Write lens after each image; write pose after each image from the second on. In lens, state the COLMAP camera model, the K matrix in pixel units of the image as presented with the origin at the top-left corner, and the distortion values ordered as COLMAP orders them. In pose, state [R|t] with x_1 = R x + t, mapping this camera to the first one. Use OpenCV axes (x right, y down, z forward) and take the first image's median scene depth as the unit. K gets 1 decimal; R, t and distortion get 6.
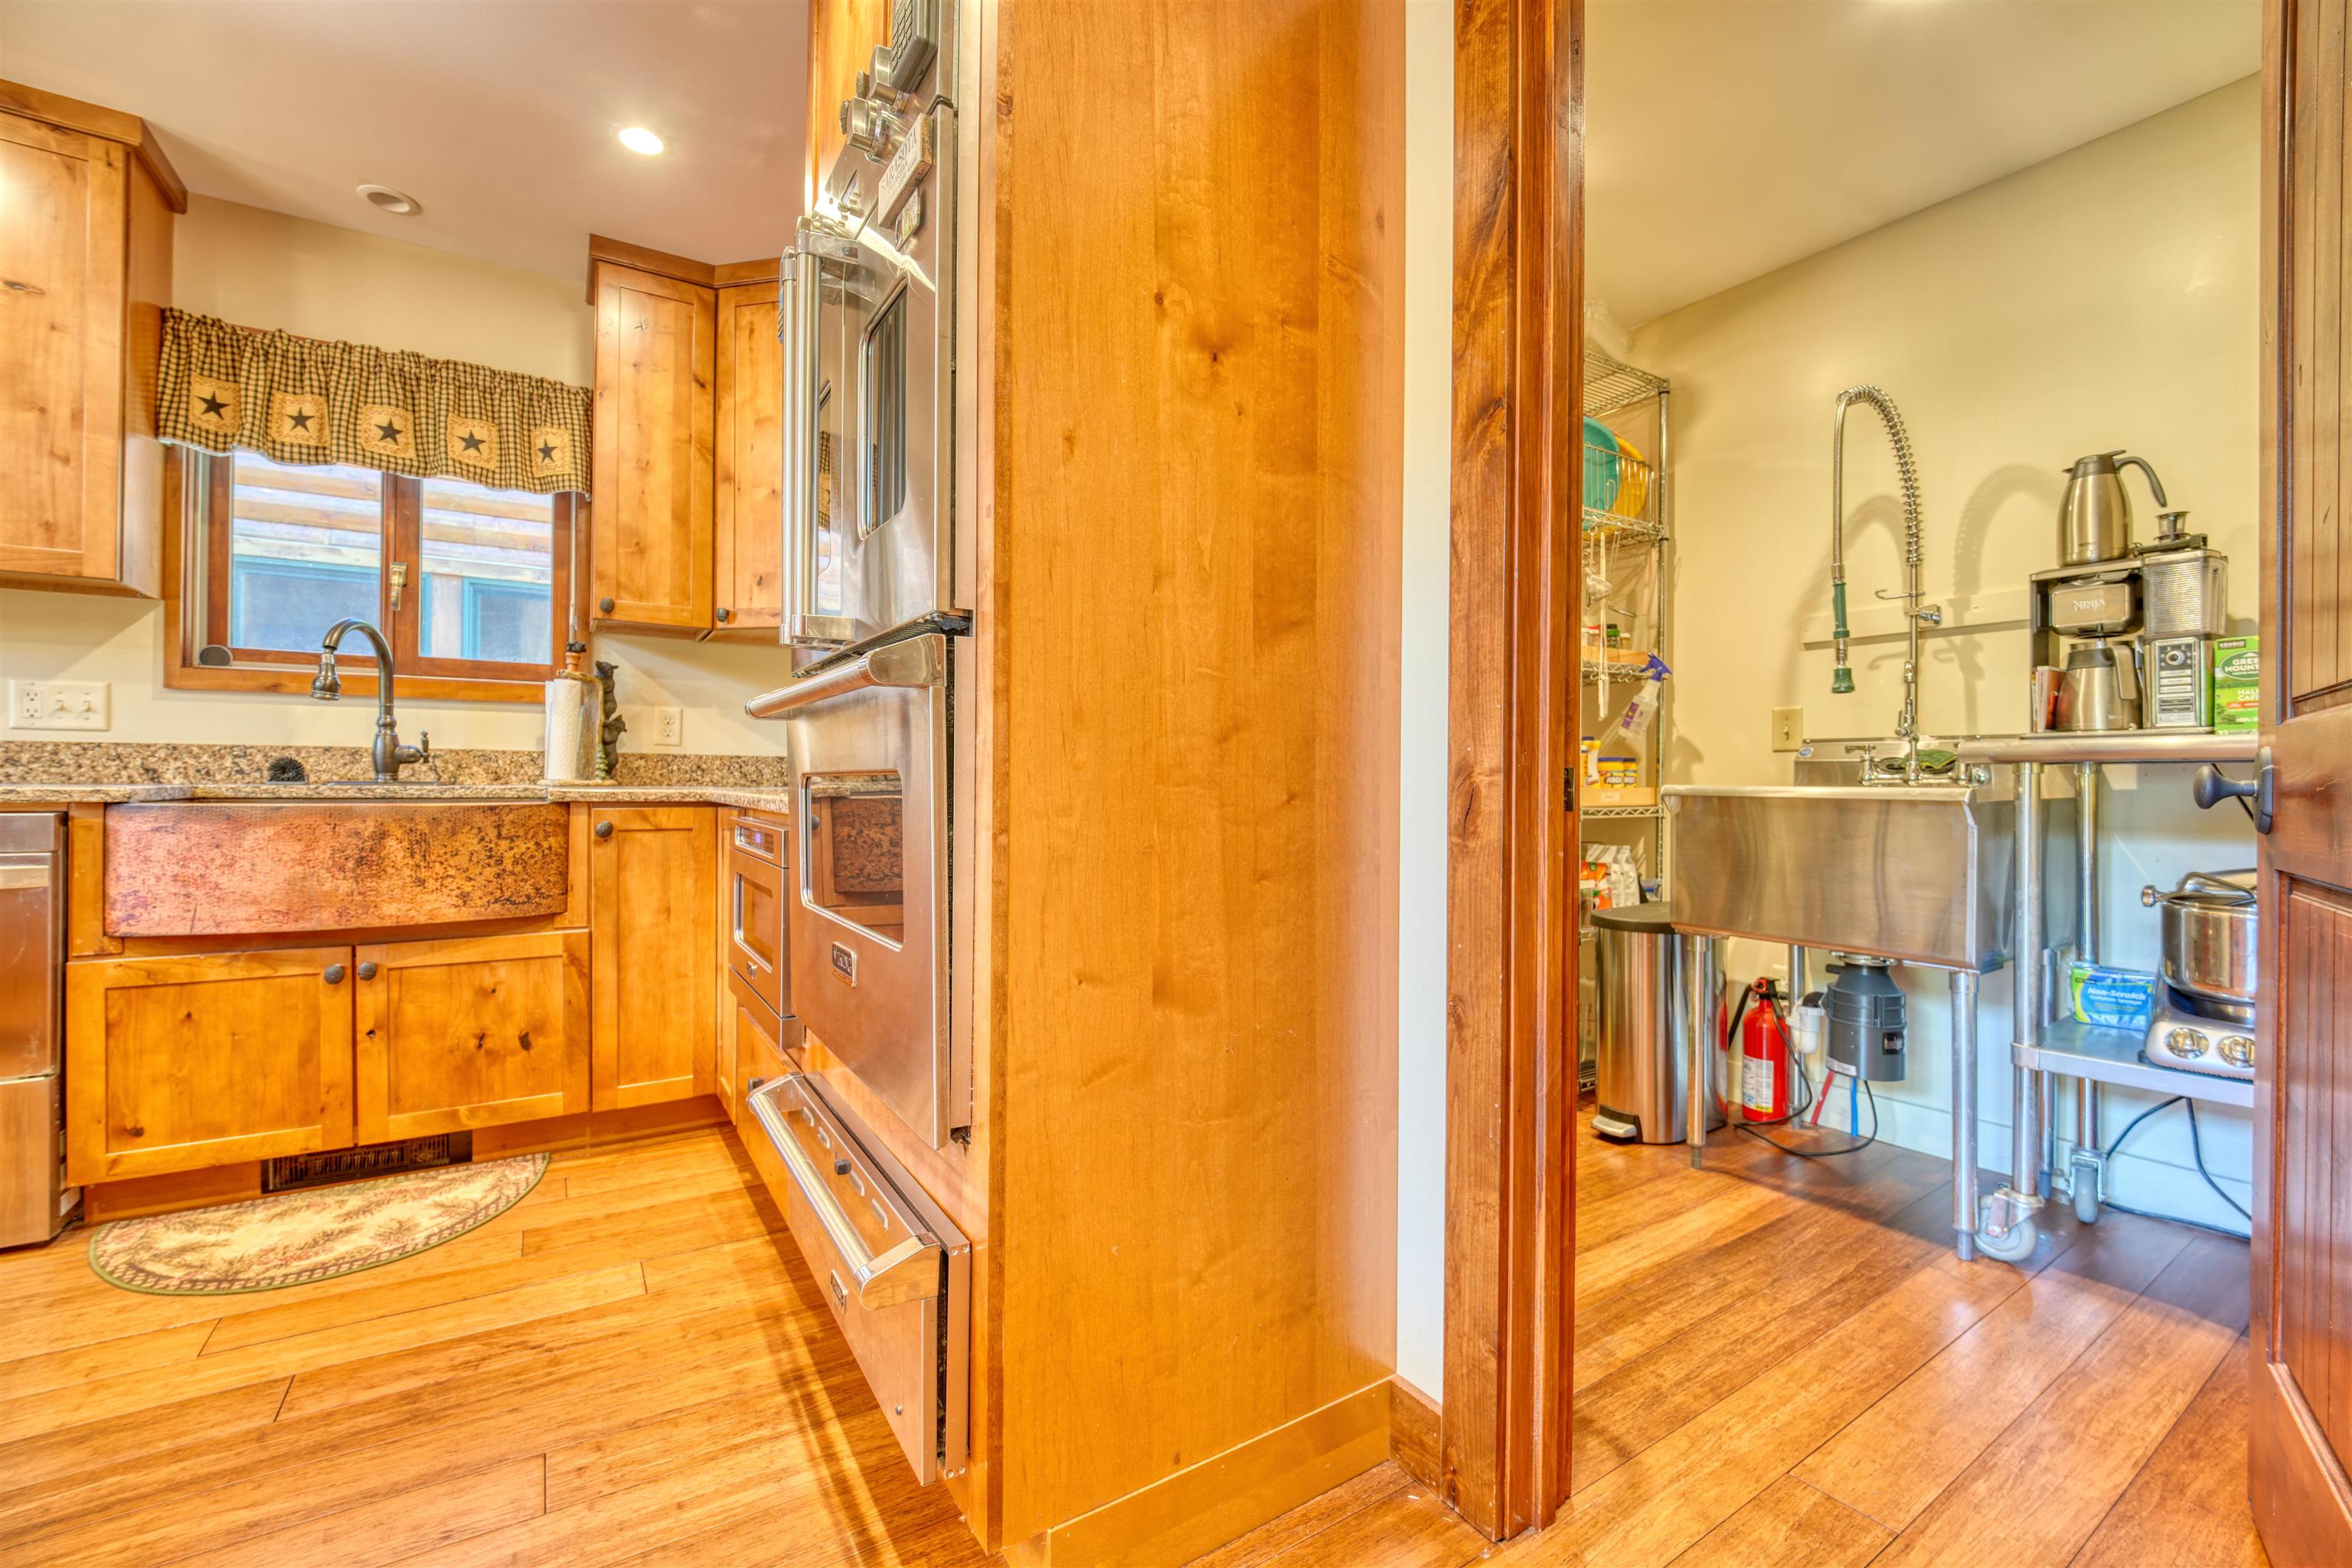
lens RADIAL K [[981.4, 0, 1183.9], [0, 981.4, 784.4], [0, 0, 1]] dist [-0.022419, 0.002510]
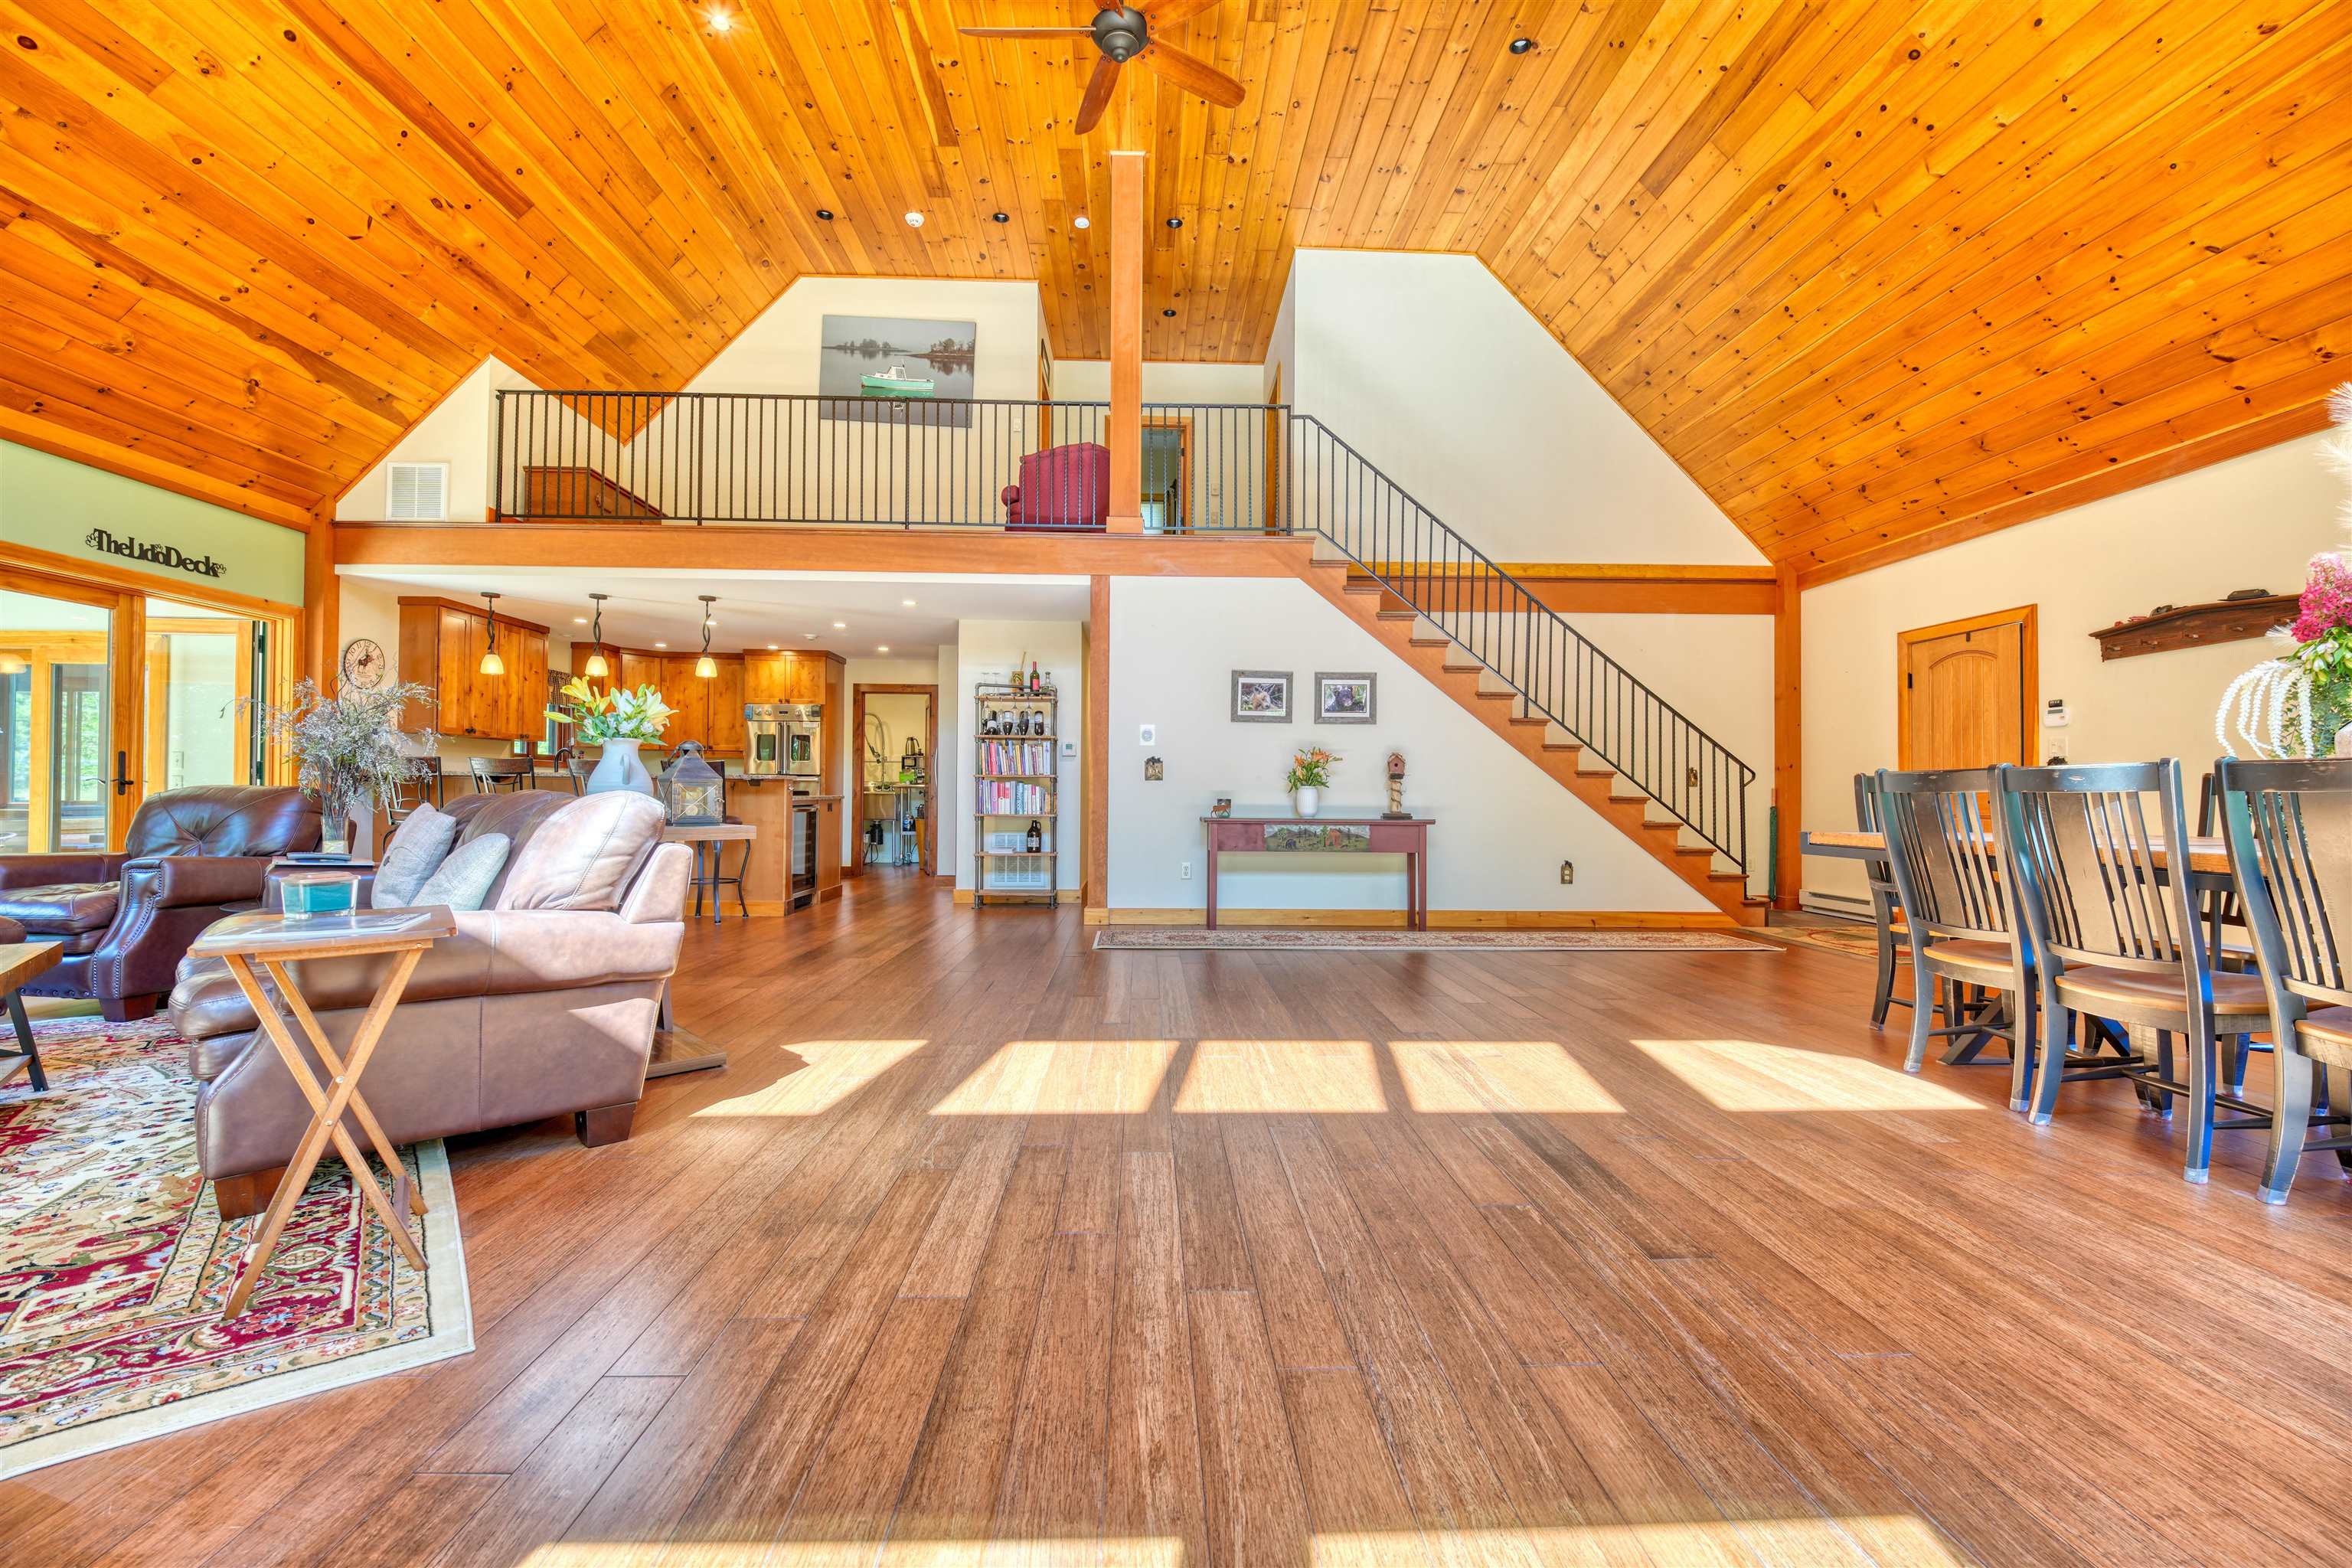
lens RADIAL K [[974.6, 0, 1180.6], [0, 974.6, 787.0], [0, 0, 1]] dist [-0.004033, -0.000677]
pose [[0.512342, 0.001823, 0.858779, -3.399459], [-0.005074, 0.999987, 0.000905, -0.040413], [-0.858766, -0.004821, 0.512345, -3.557757]]
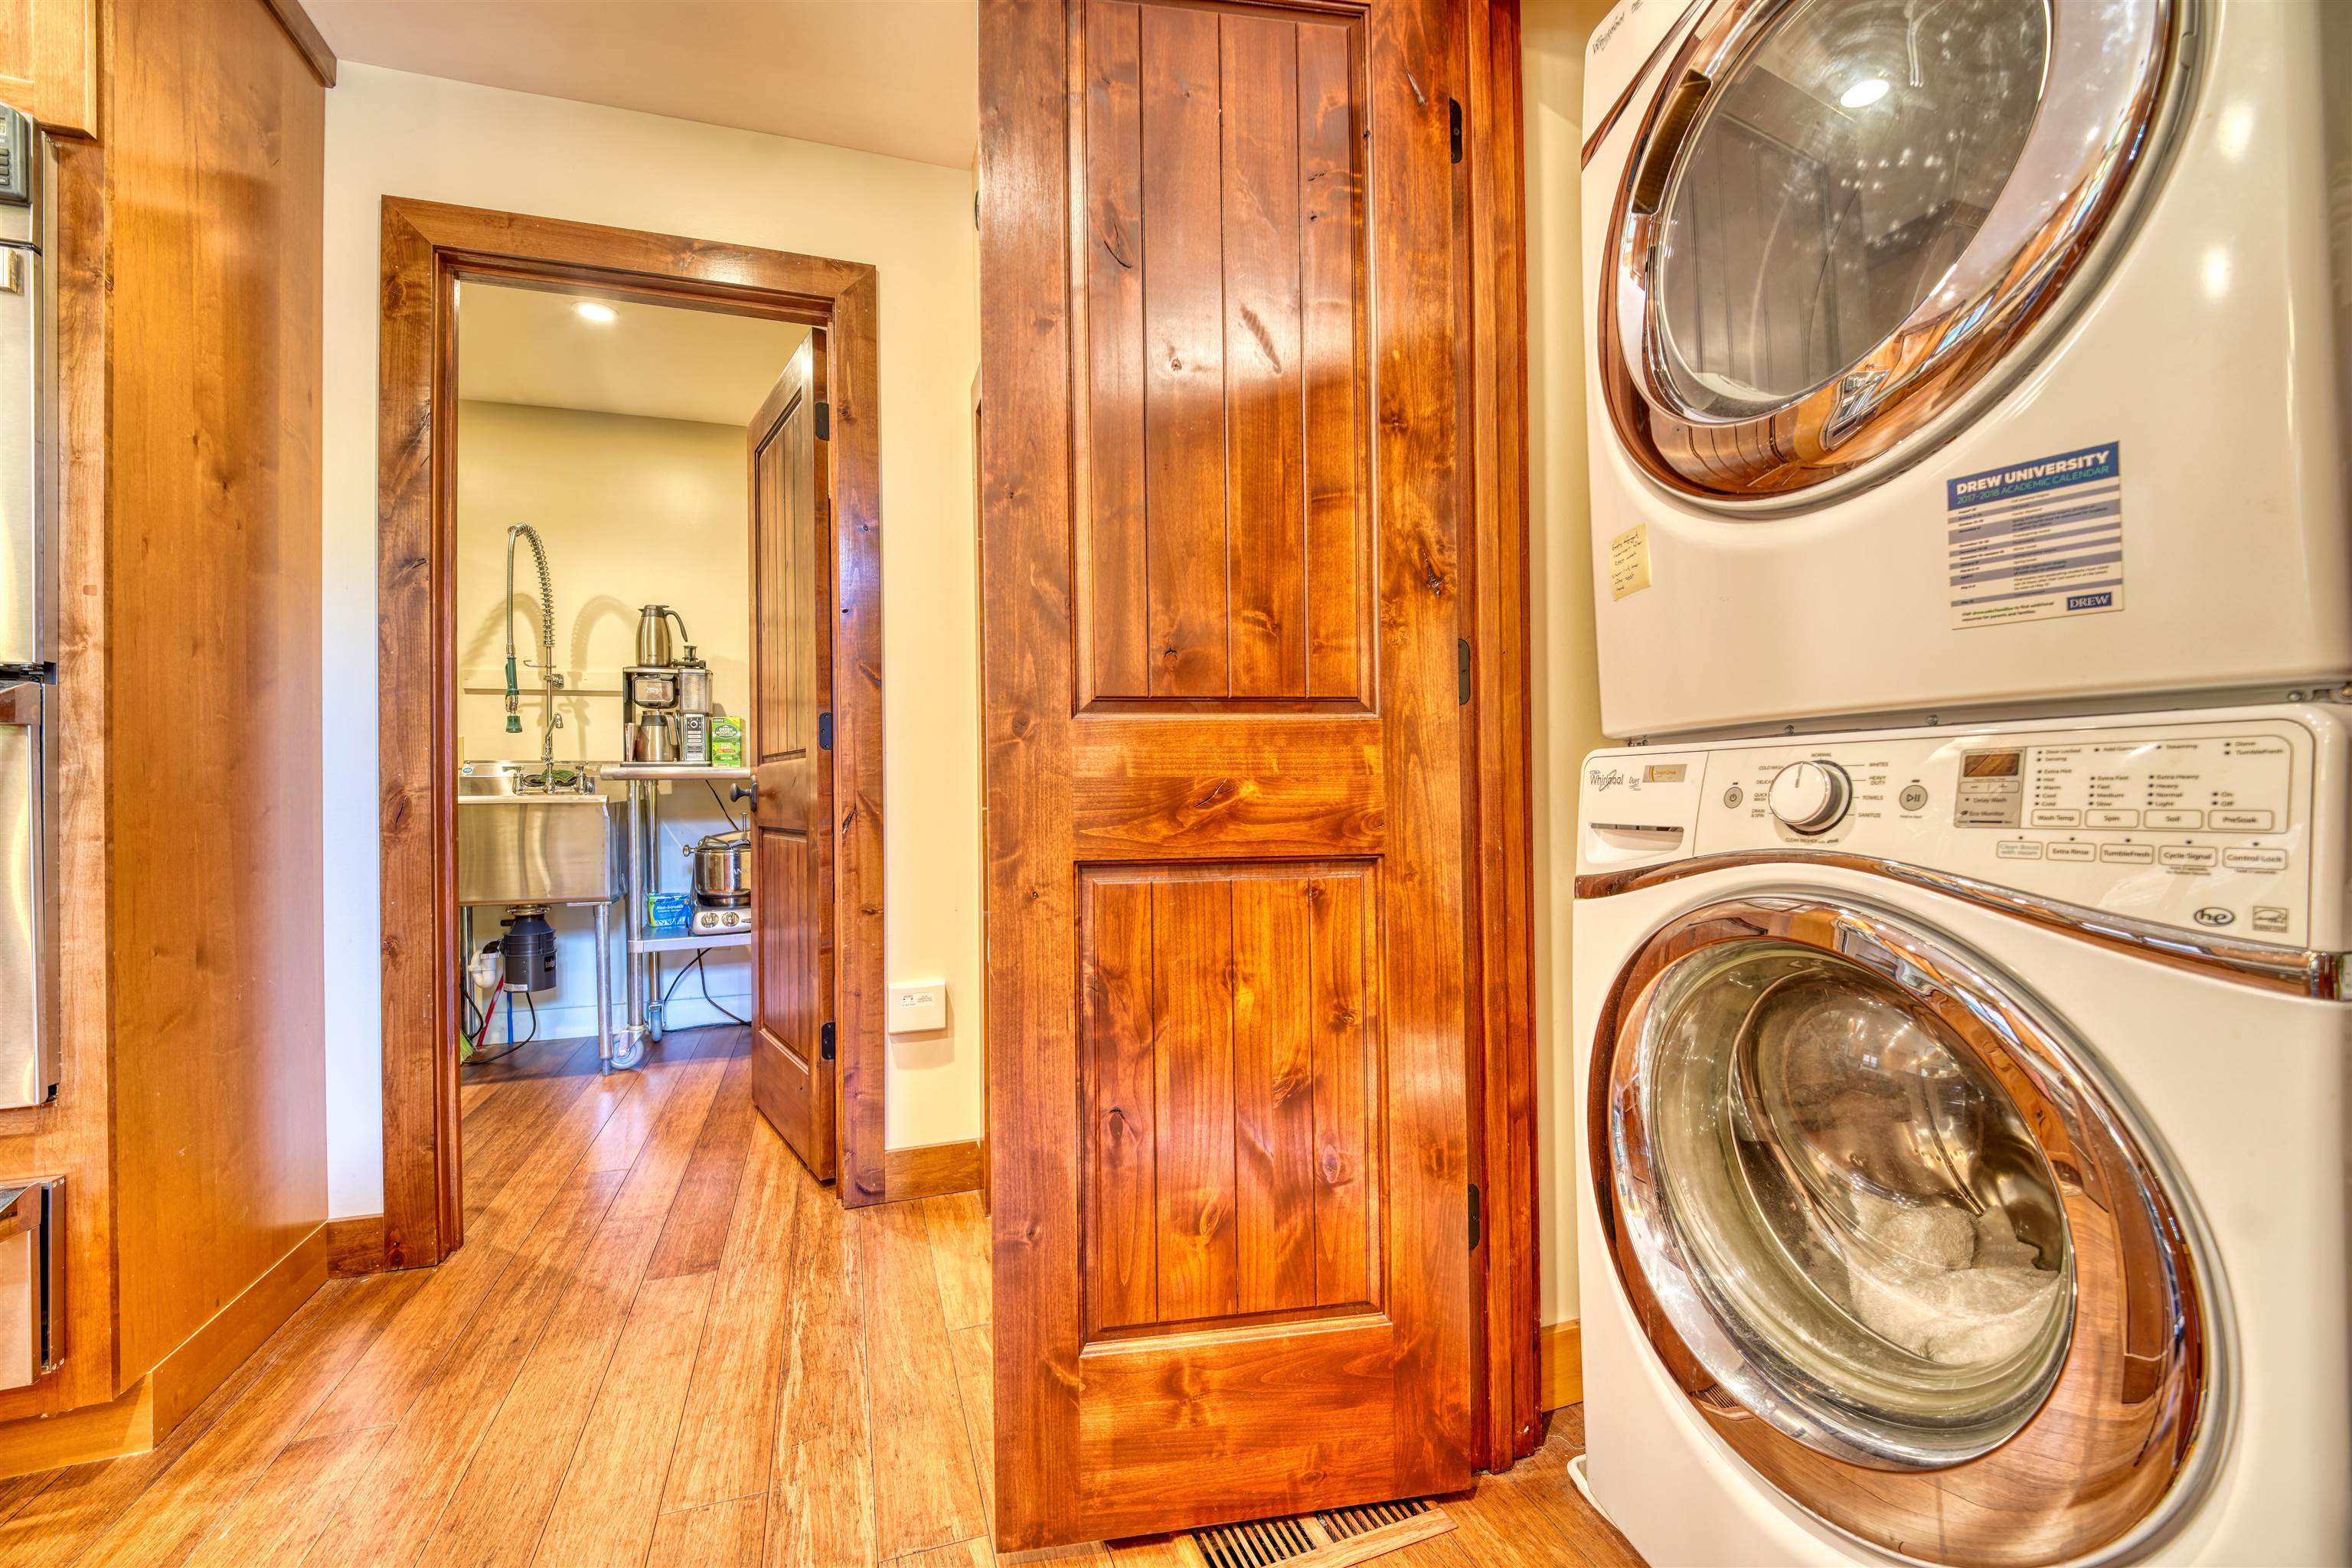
lens RADIAL K [[974.6, 0, 1180.6], [0, 974.6, 787.0], [0, 0, 1]] dist [-0.004033, -0.000677]
pose [[0.232383, -0.008409, 0.972588, -0.556480], [0.012379, 0.999907, 0.005687, -0.006386], [-0.972546, 0.010718, 0.232465, -0.343761]]
